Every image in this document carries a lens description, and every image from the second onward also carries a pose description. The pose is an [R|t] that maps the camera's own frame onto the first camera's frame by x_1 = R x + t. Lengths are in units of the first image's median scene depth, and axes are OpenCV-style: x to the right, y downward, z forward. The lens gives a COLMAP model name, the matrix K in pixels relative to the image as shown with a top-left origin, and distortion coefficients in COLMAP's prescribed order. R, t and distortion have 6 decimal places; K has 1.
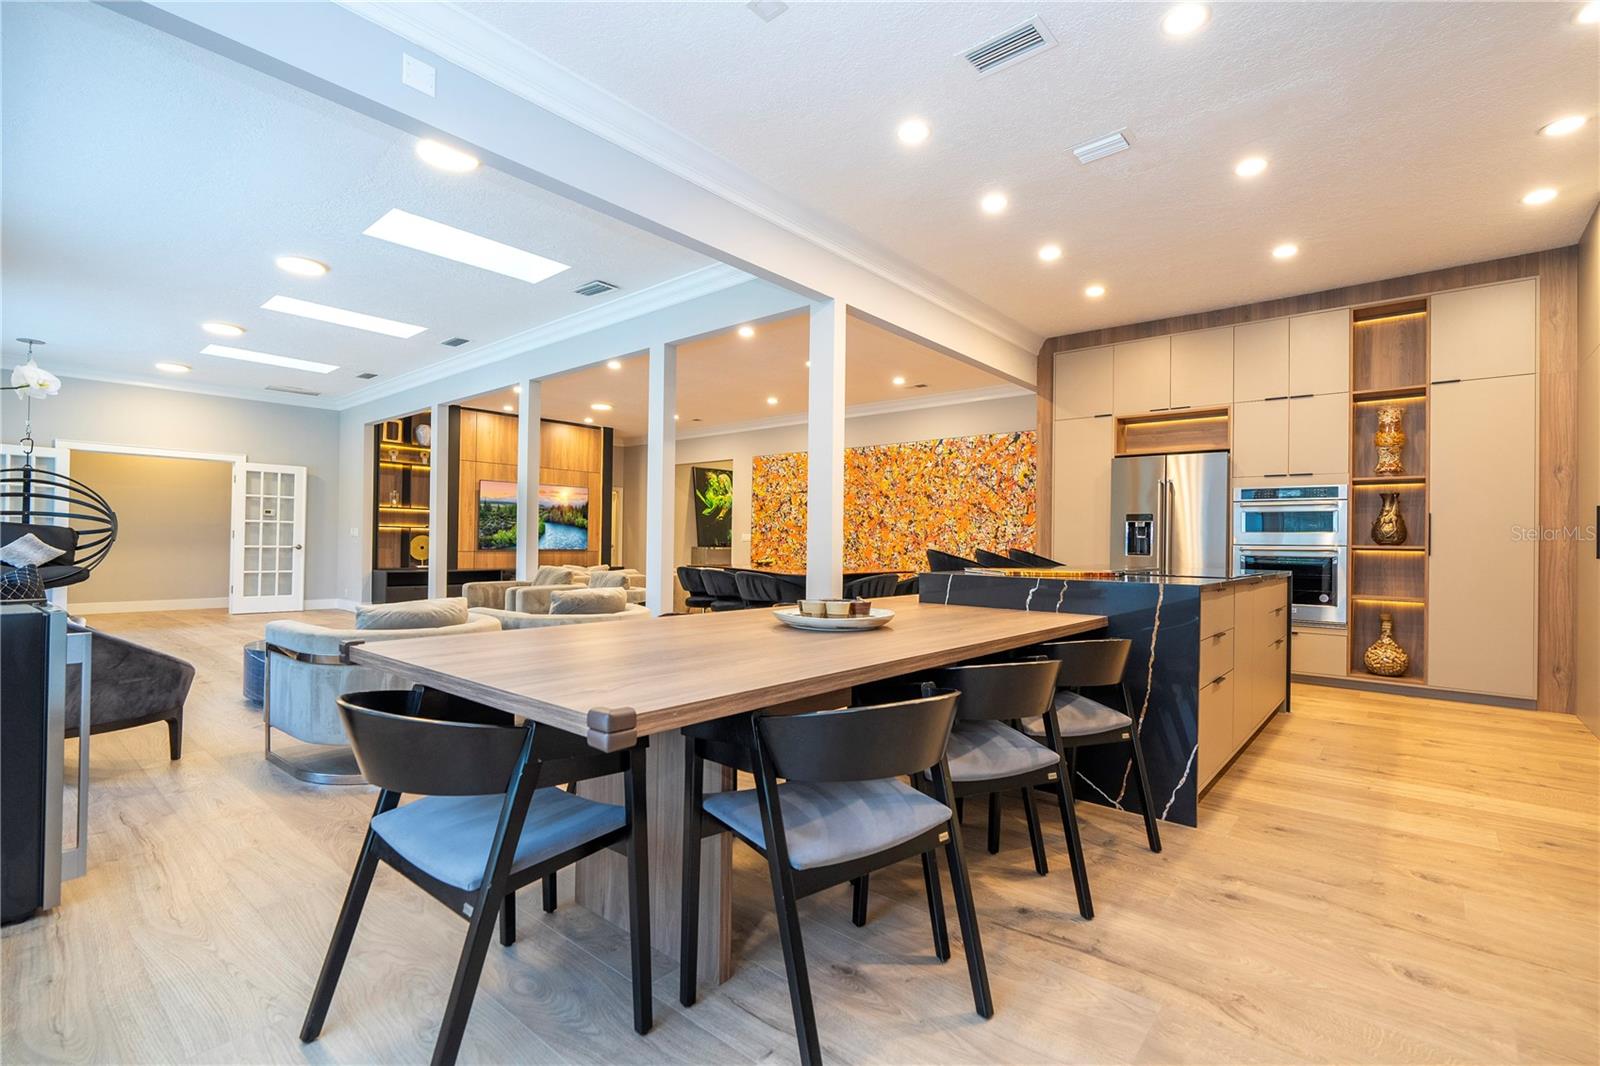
lens RADIAL K [[723.3, 0, 805.5], [0, 723.3, 534.6], [0, 0, 1]] dist [-0.006739, 0.004881]
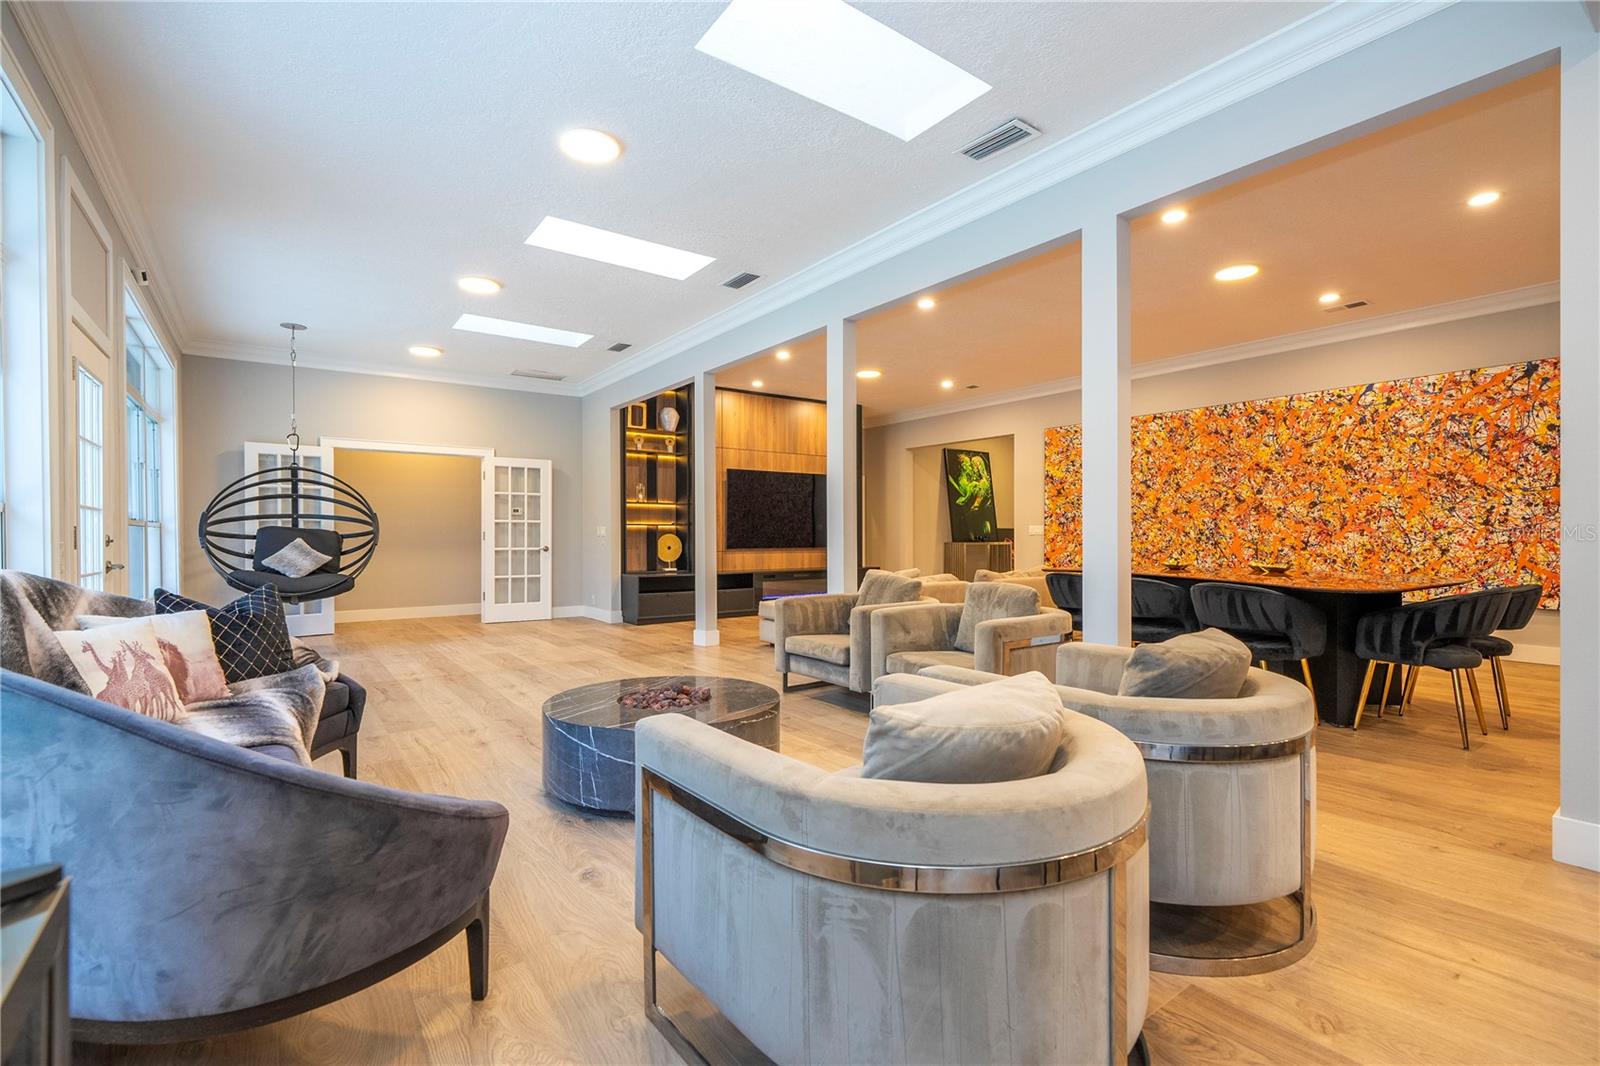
lens RADIAL K [[723.3, 0, 801.3], [0, 723.3, 536.6], [0, 0, 1]] dist [-0.006739, 0.004881]
pose [[0.972597, -0.014567, -0.232040, -0.185733], [0.017088, 0.999815, 0.008857, -0.000616], [0.231868, -0.012579, 0.972666, 0.198093]]
